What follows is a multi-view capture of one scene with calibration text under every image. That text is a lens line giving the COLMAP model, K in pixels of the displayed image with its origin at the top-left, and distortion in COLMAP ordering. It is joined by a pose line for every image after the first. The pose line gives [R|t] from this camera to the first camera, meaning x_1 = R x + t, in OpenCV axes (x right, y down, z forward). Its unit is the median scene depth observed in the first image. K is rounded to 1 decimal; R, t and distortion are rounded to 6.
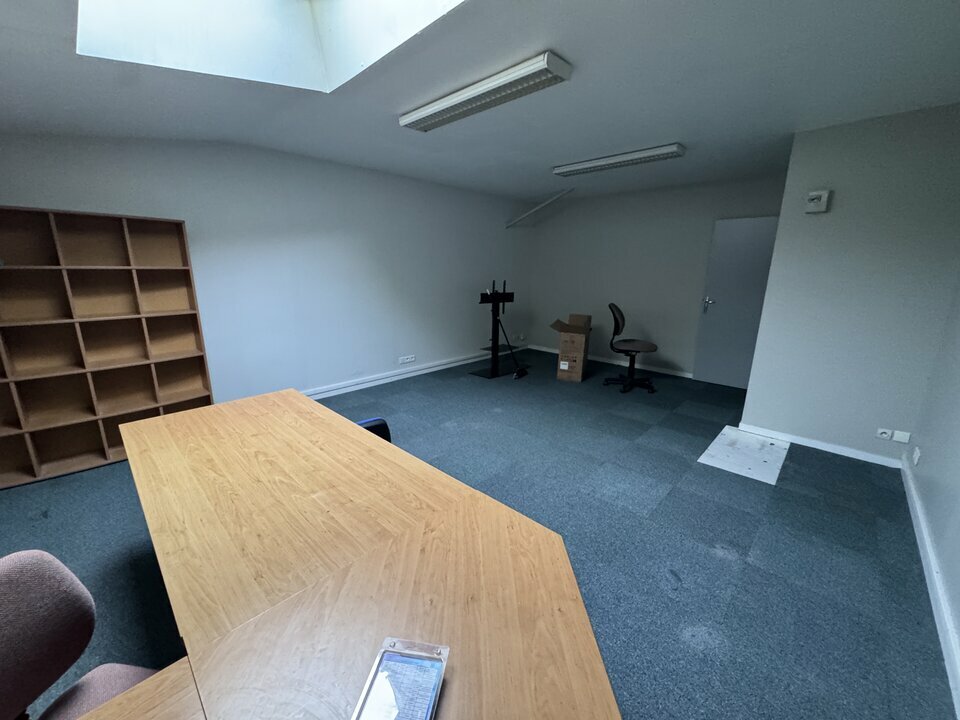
lens RADIAL K [[380.5, 0, 480.0], [0, 380.5, 360.0], [0, 0, 1]] dist [0.000244, -0.000303]
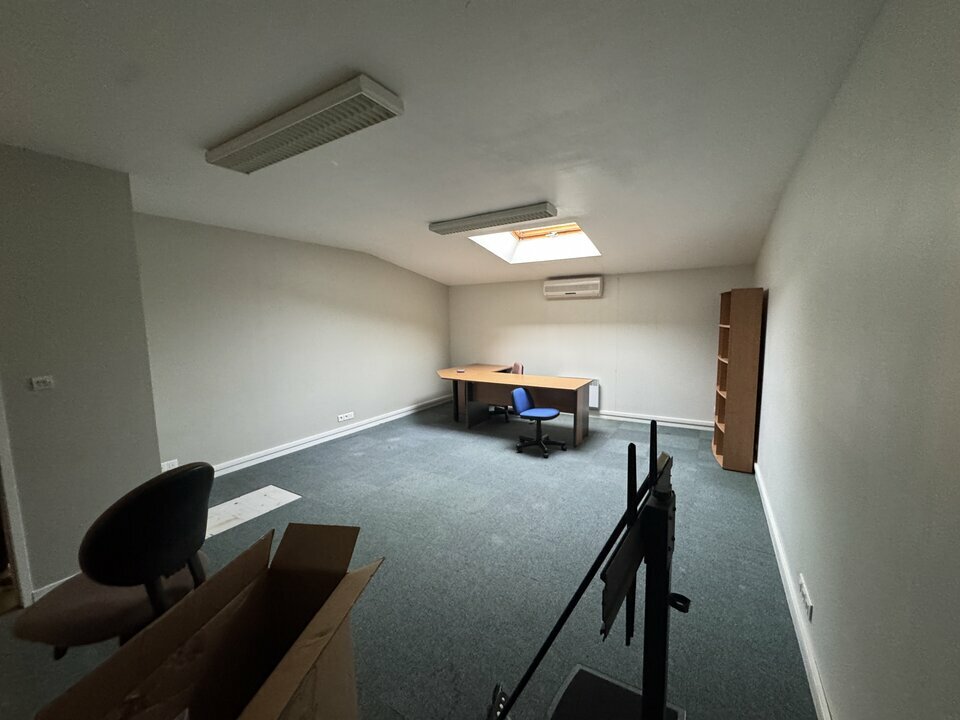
lens RADIAL K [[380.5, 0, 480.0], [0, 380.5, 360.0], [0, 0, 1]] dist [0.000244, -0.000303]
pose [[-0.975409, 0.029032, -0.218481, 0.288674], [-0.046364, 0.942077, 0.332177, -0.525541], [0.215469, 0.334138, -0.917565, 2.039493]]
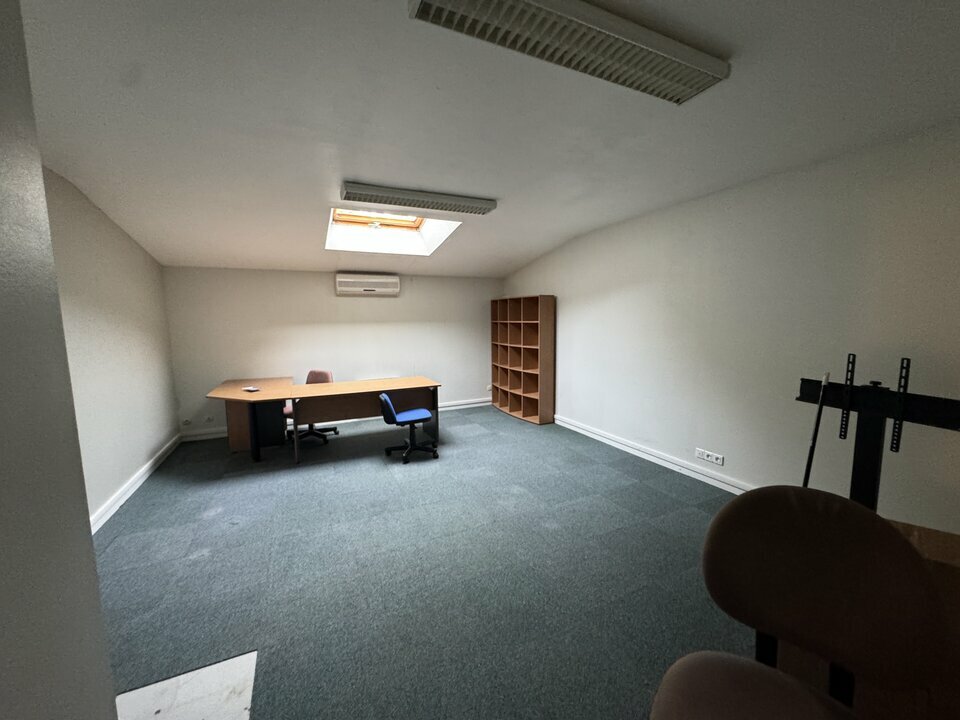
lens RADIAL K [[380.5, 0, 480.0], [0, 380.5, 360.0], [0, 0, 1]] dist [0.000244, -0.000303]
pose [[-0.360264, 0.097649, -0.927725, 0.950299], [-0.211586, 0.960033, 0.183215, -0.344829], [0.908538, 0.262299, -0.325204, 1.397561]]
